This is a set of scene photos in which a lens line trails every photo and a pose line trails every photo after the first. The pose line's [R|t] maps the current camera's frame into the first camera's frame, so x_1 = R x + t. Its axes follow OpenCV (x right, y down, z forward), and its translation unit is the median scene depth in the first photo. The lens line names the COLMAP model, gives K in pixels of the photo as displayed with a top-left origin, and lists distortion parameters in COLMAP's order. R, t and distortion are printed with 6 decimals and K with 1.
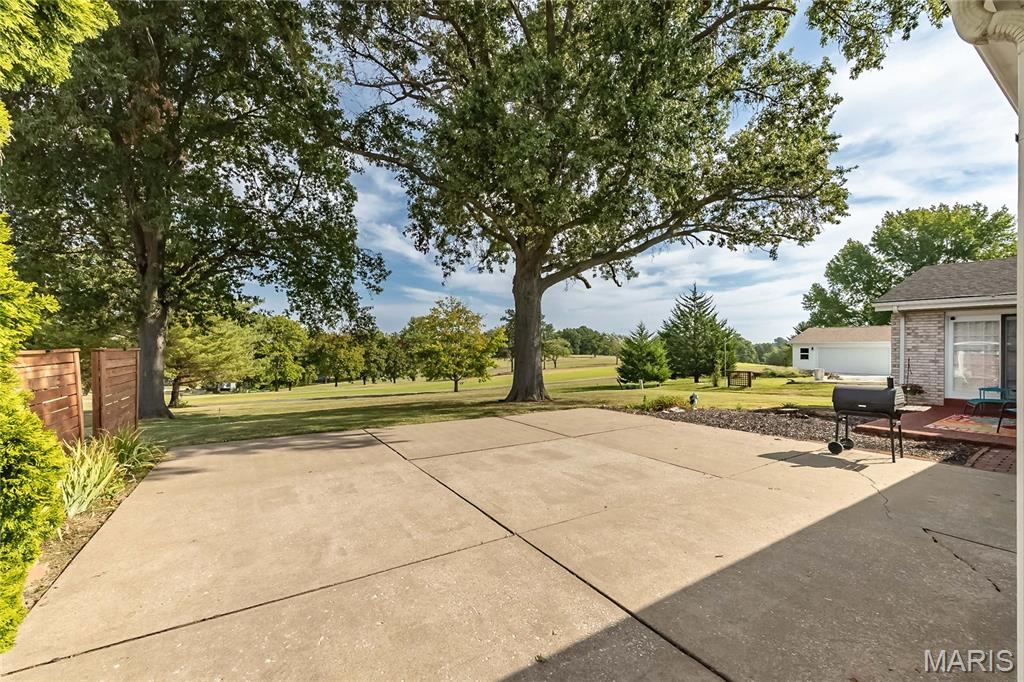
lens RADIAL K [[418.4, 0, 520.0], [0, 418.4, 342.9], [0, 0, 1]] dist [-0.004215, -0.000521]
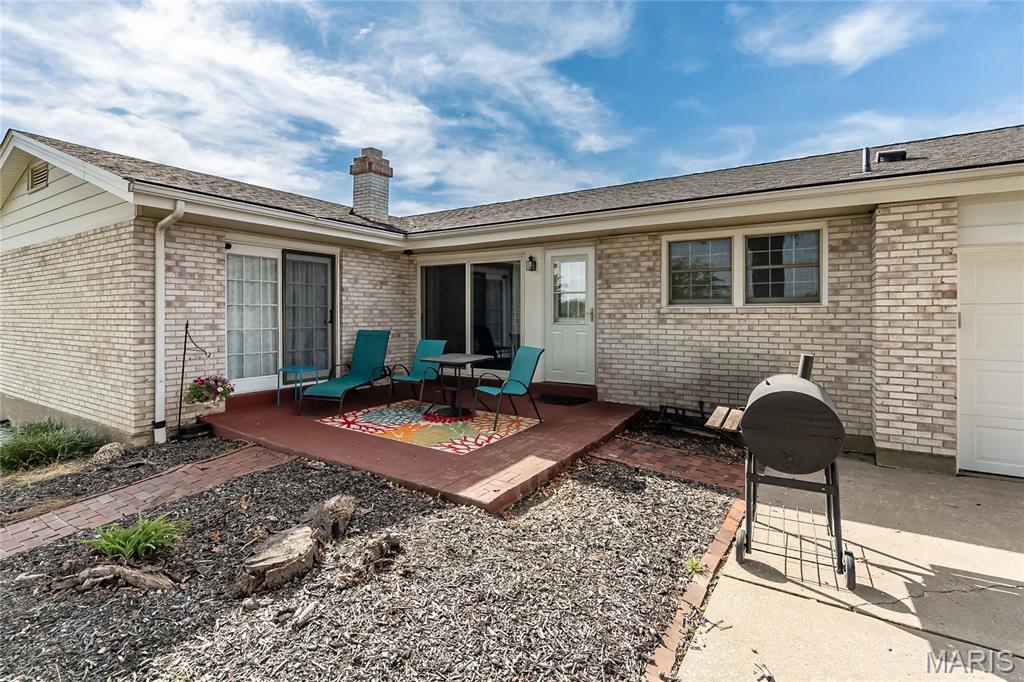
lens RADIAL K [[482.9, 0, 511.3], [0, 482.9, 308.4], [0, 0, 1]] dist [0.000564, 0.000153]
pose [[-0.415005, 0.005581, 0.909802, 0.658037], [-0.005112, 0.999951, -0.008466, 0.052024], [-0.909805, -0.008164, -0.414956, 1.907614]]
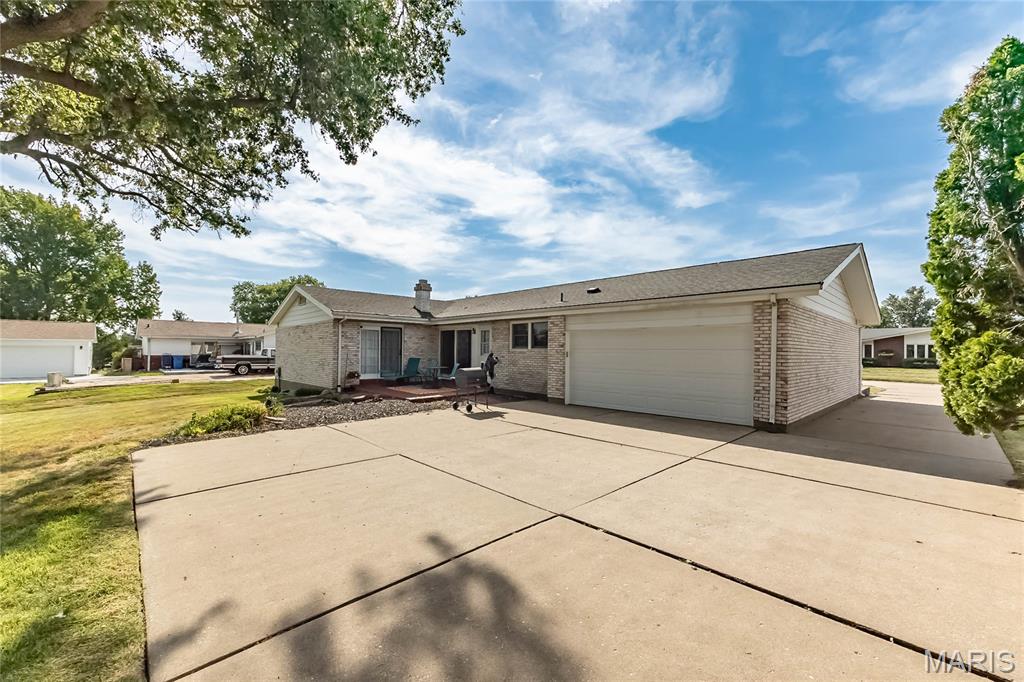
lens RADIAL K [[418.4, 0, 520.0], [0, 418.4, 342.9], [0, 0, 1]] dist [-0.004215, -0.000521]
pose [[-0.197412, 0.016606, 0.980180, -1.122148], [-0.016101, 0.999667, -0.020179, 0.047110], [-0.980188, -0.019765, -0.197079, 1.521218]]
